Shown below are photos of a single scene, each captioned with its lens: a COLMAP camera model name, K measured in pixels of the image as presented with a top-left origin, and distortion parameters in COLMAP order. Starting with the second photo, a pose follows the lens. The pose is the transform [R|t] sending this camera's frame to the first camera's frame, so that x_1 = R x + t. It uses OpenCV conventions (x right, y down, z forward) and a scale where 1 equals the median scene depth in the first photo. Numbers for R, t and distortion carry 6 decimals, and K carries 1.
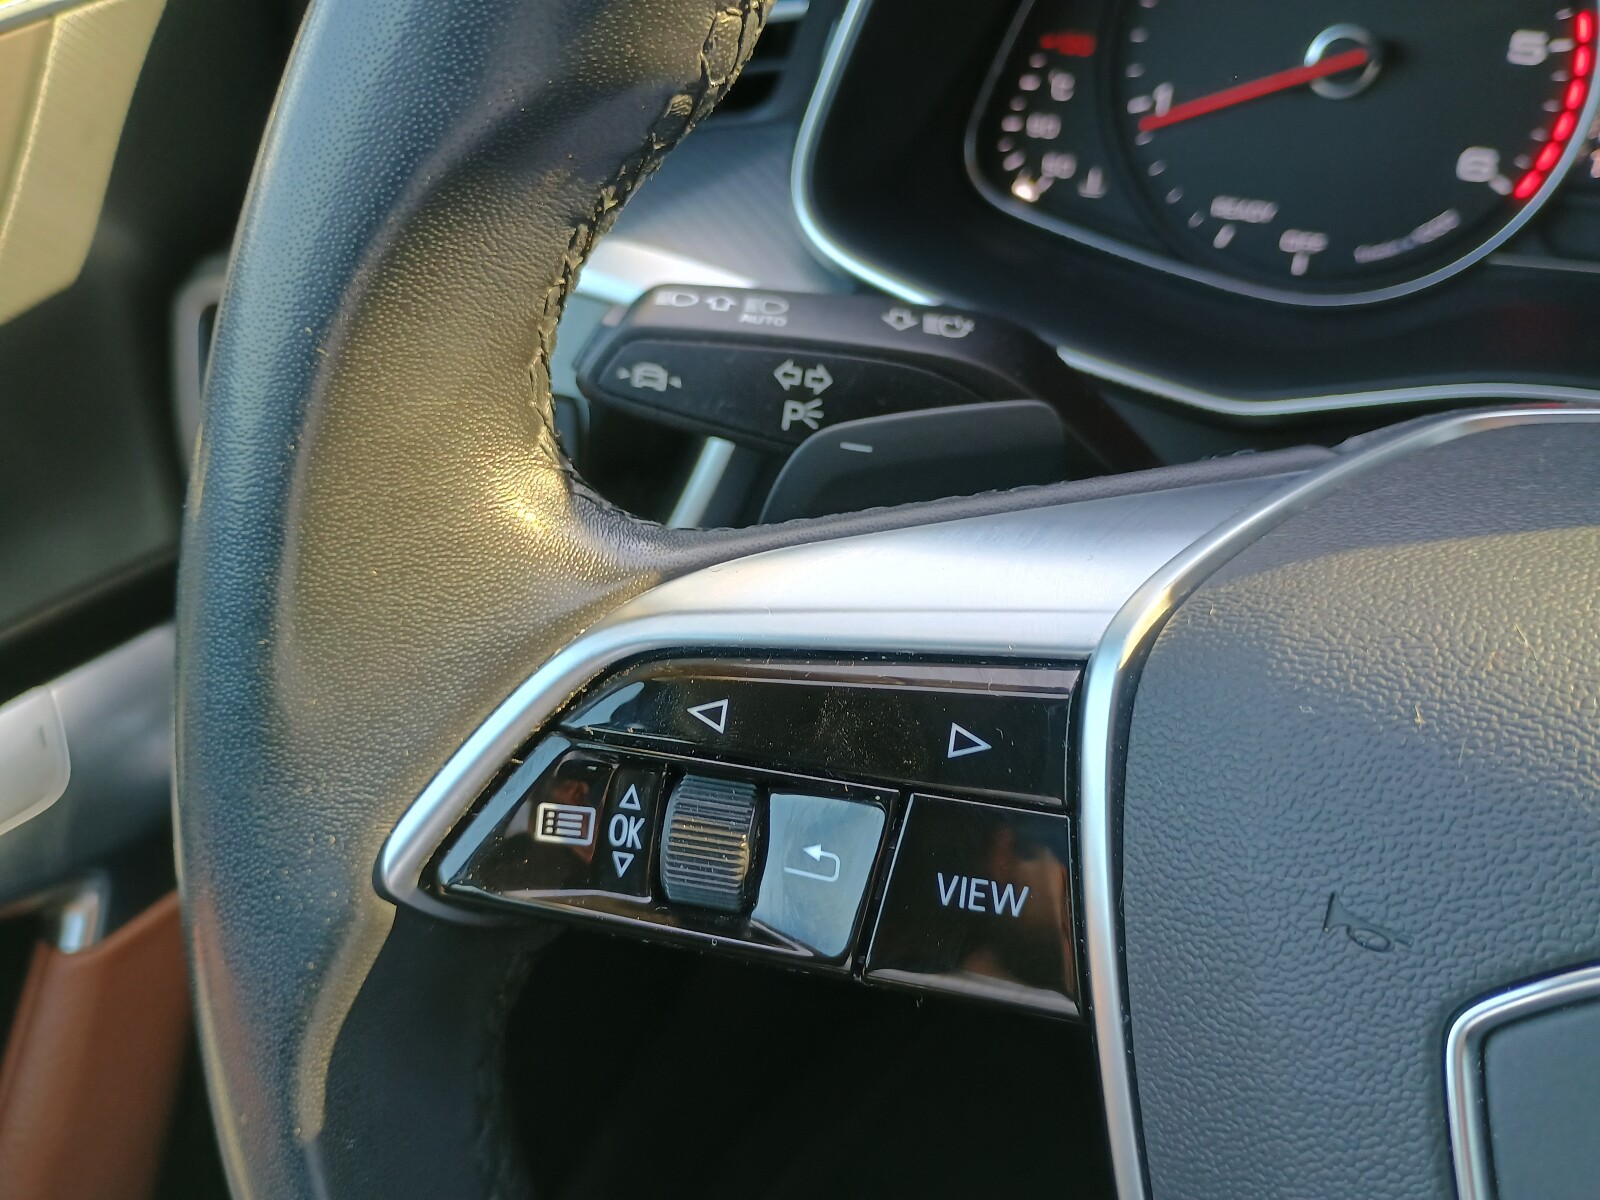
lens RADIAL K [[1397.3, 0, 802.1], [0, 1397.3, 601.4], [0, 0, 1]] dist [0.015123, -0.084491]
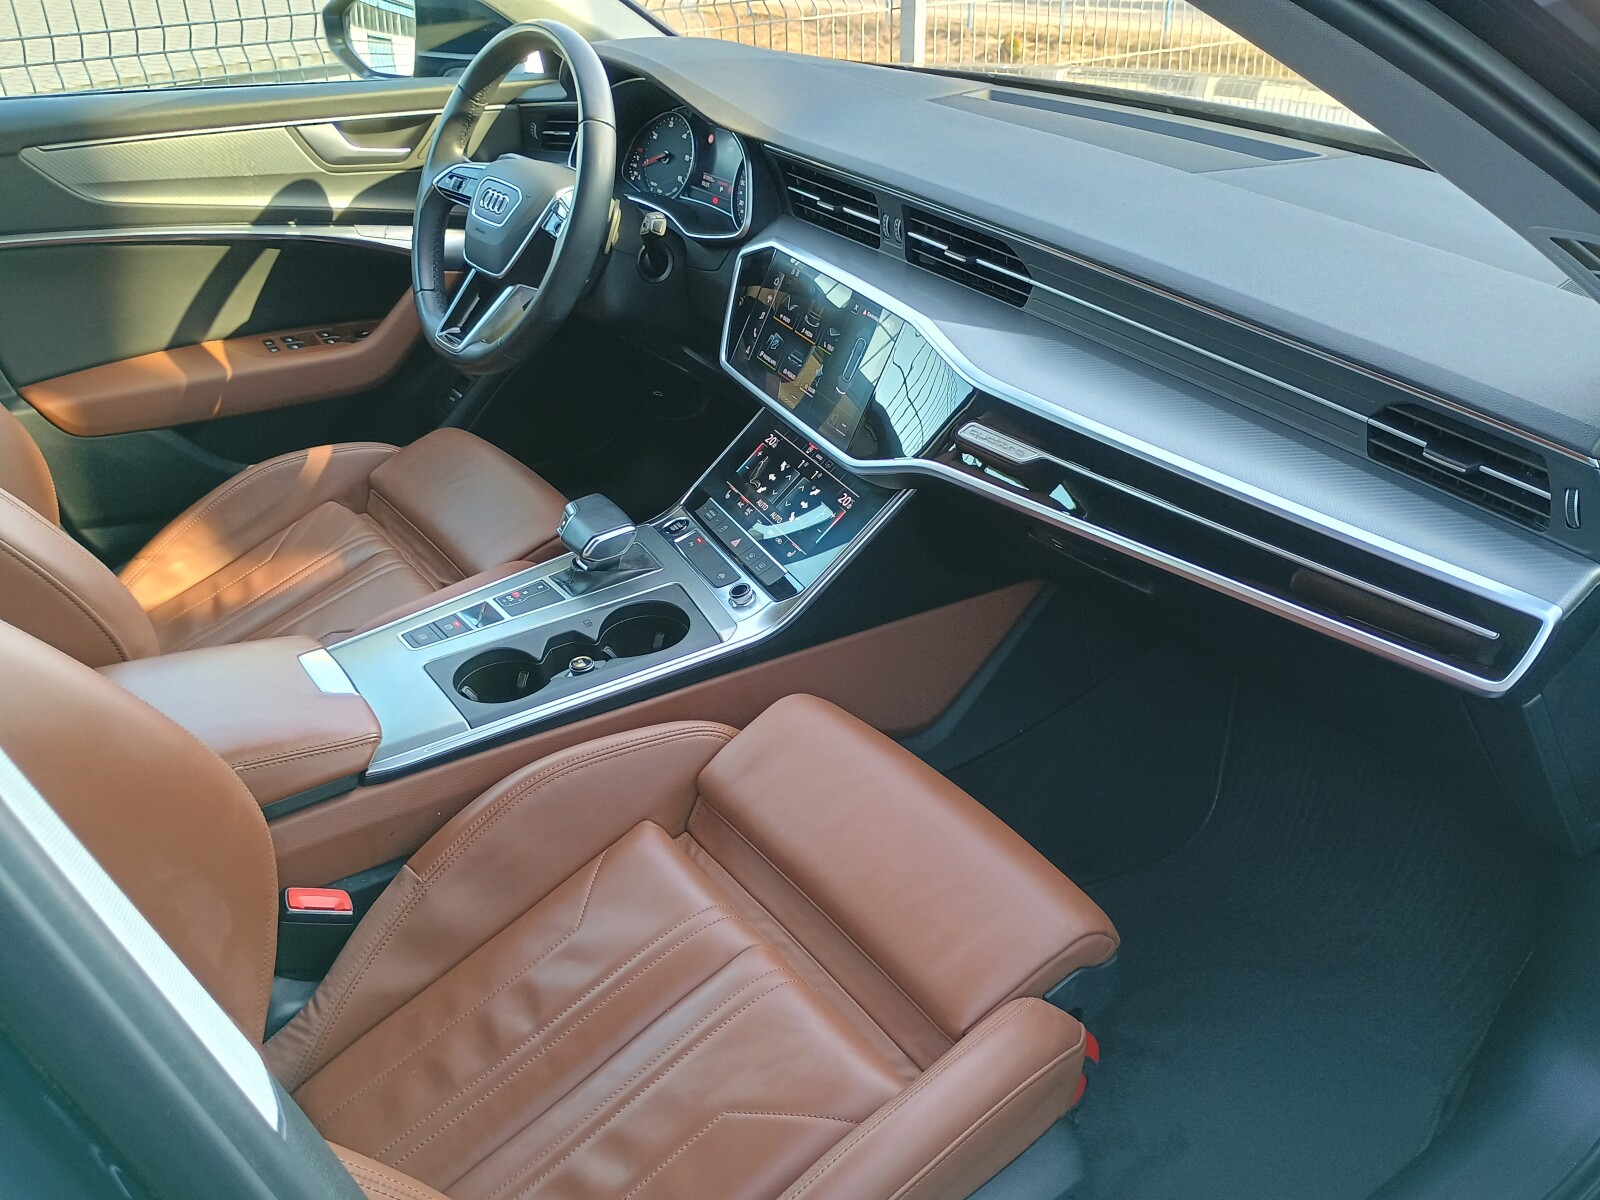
lens RADIAL K [[1397.3, 0, 802.1], [0, 1397.3, 601.4], [0, 0, 1]] dist [0.015123, -0.084491]
pose [[0.872171, 0.284156, -0.398212, 3.512188], [-0.342186, 0.936092, -0.081486, 1.493165], [0.349608, 0.207332, 0.913667, -3.429271]]
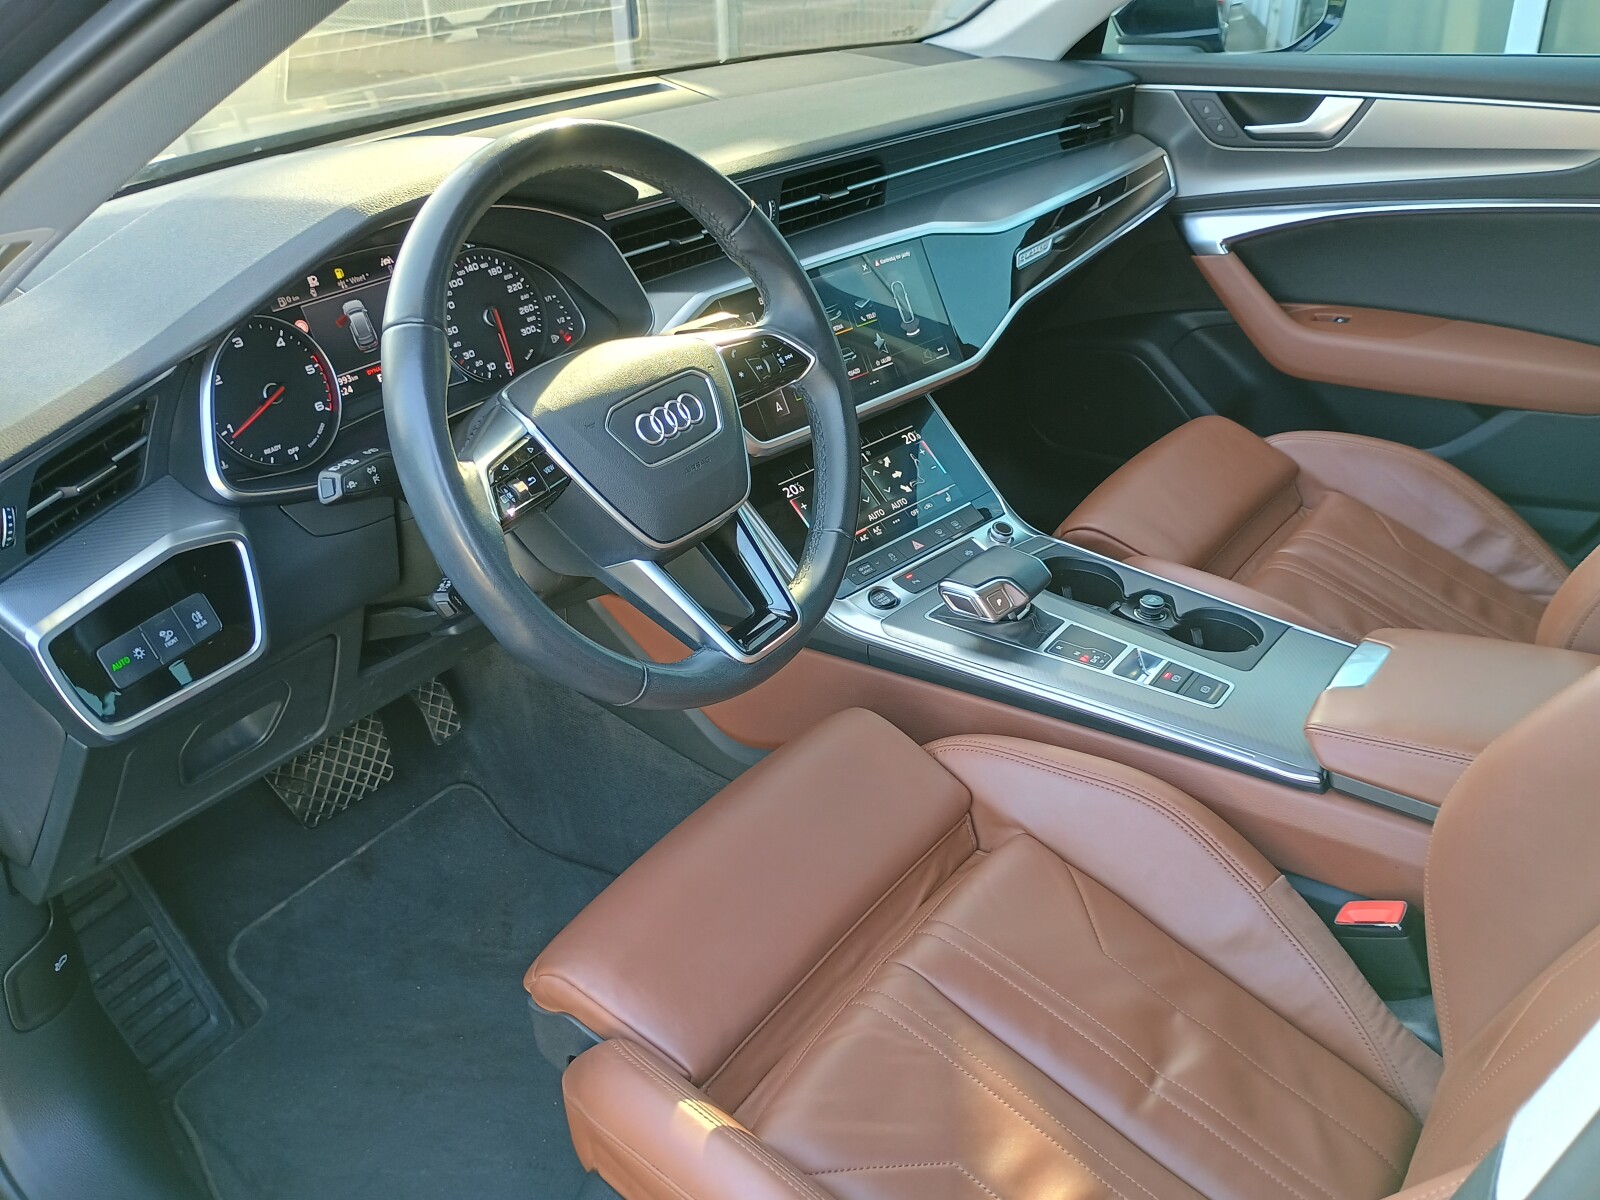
lens RADIAL K [[1361.9, 0, 797.0], [0, 1361.9, 594.4], [0, 0, 1]] dist [0.046377, -0.062727]
pose [[0.178856, -0.422262, 0.888654, -2.240201], [0.639150, 0.736542, 0.221344, 0.003981], [-0.747996, 0.528394, 0.401624, -0.818596]]
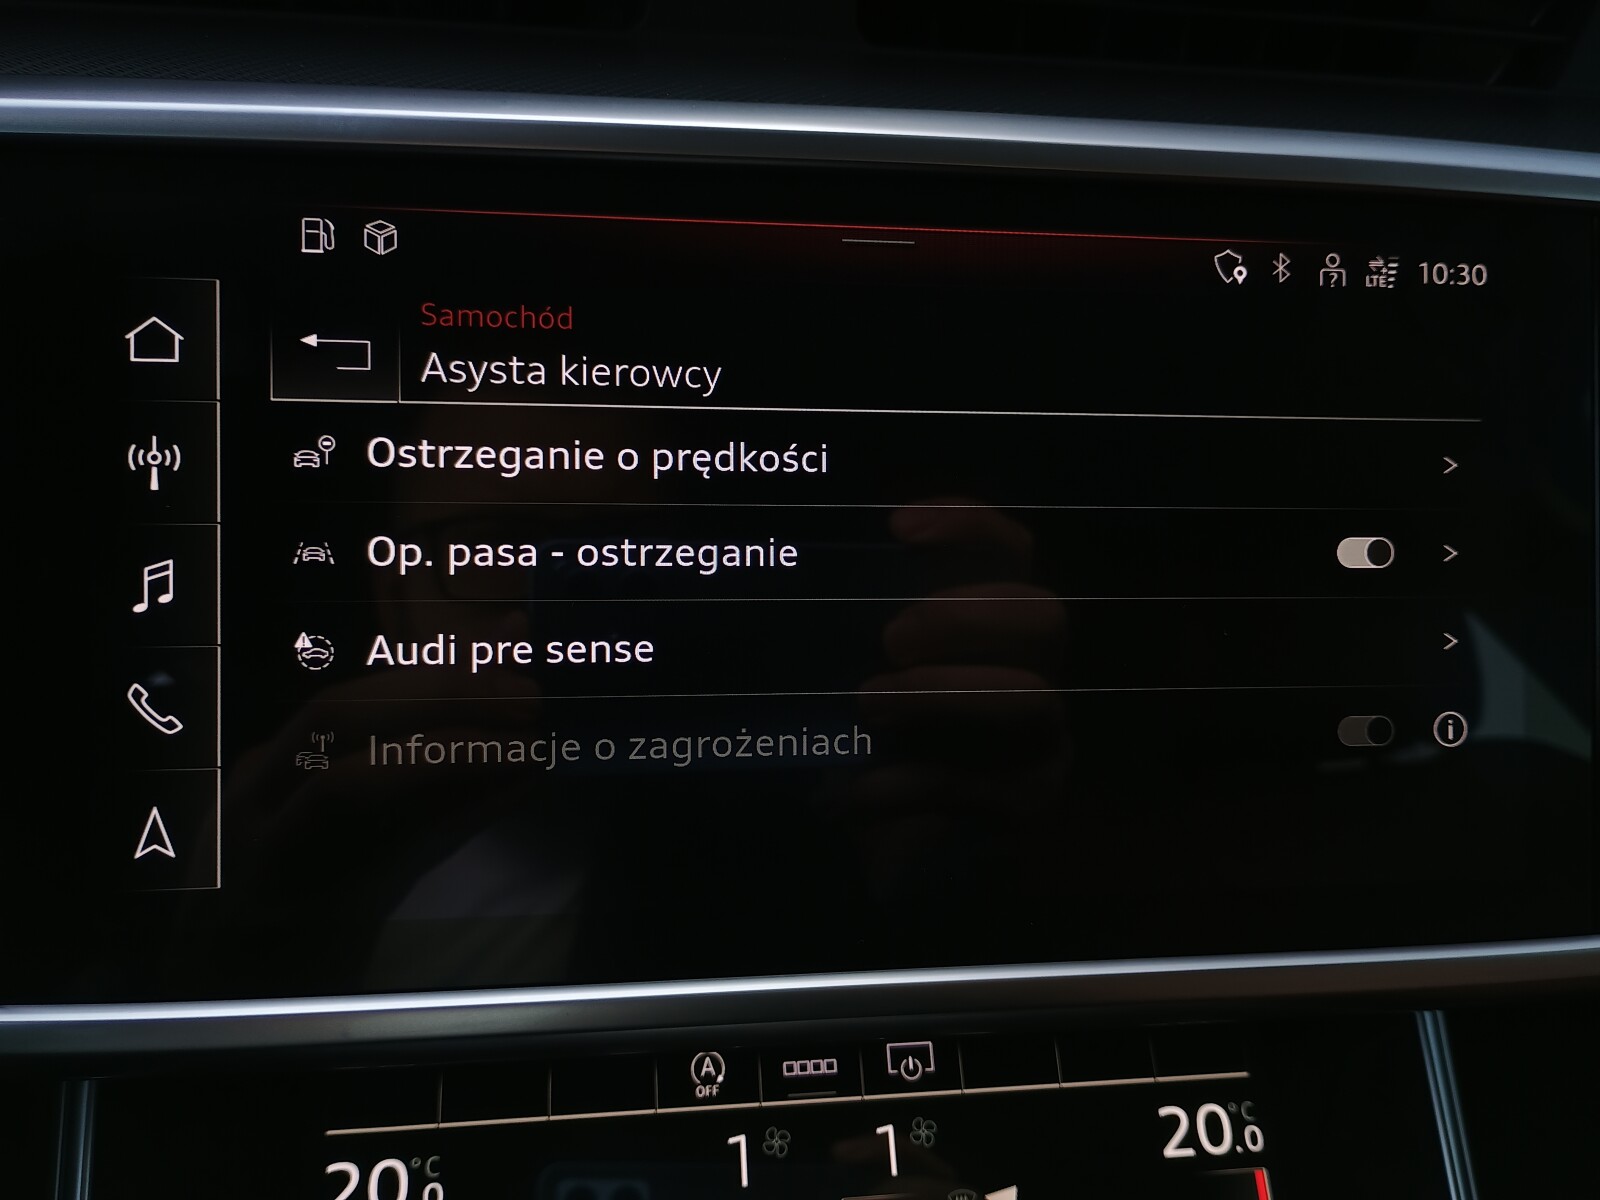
lens RADIAL K [[1423.1, 0, 800.0], [0, 1423.1, 600.0], [0, 0, 1]] dist [0.031641, -0.005262]
pose [[0.718789, -0.209615, 0.662876, 1.125971], [0.343440, 0.936061, -0.076408, 0.476399], [-0.604476, 0.282580, 0.744820, -0.257976]]
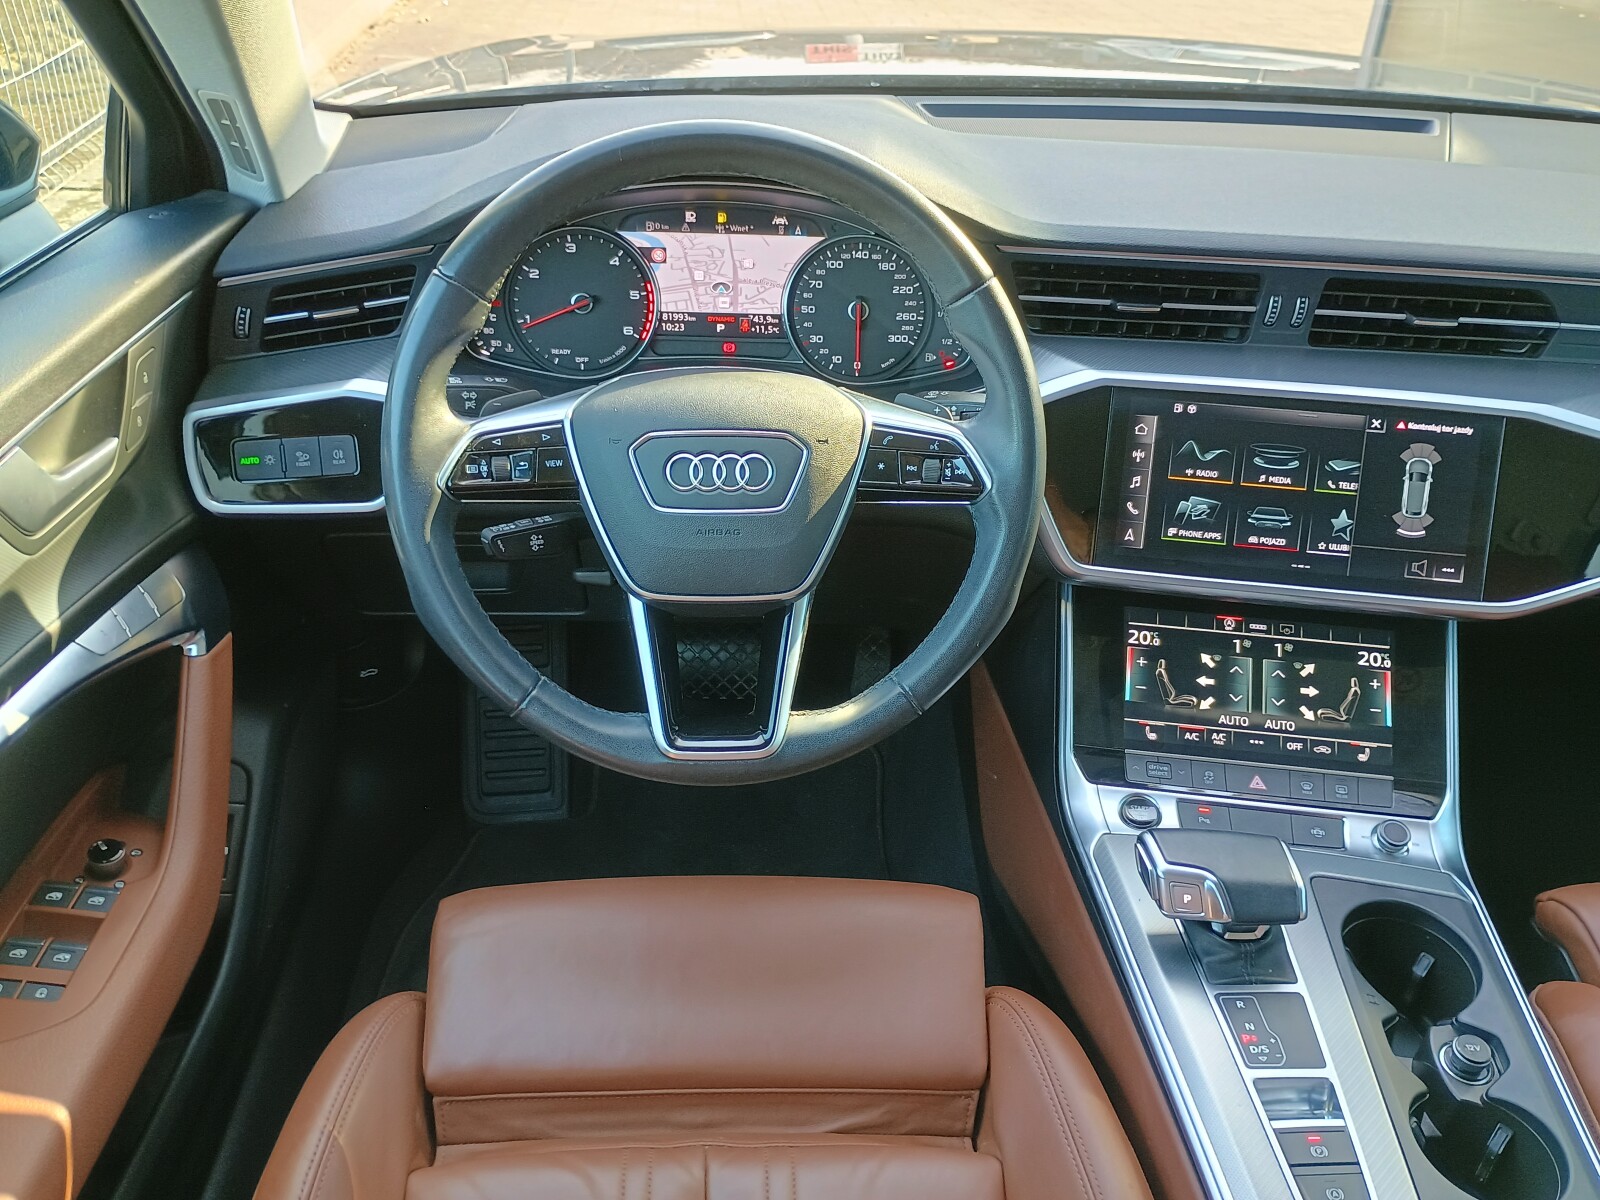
lens RADIAL K [[1378.3, 0, 801.3], [0, 1378.3, 589.3], [0, 0, 1]] dist [0.048064, -0.069572]
pose [[0.873576, -0.166953, 0.457156, -0.737233], [0.226183, 0.970988, -0.077607, 0.615030], [-0.430937, 0.171196, 0.885994, -1.930160]]
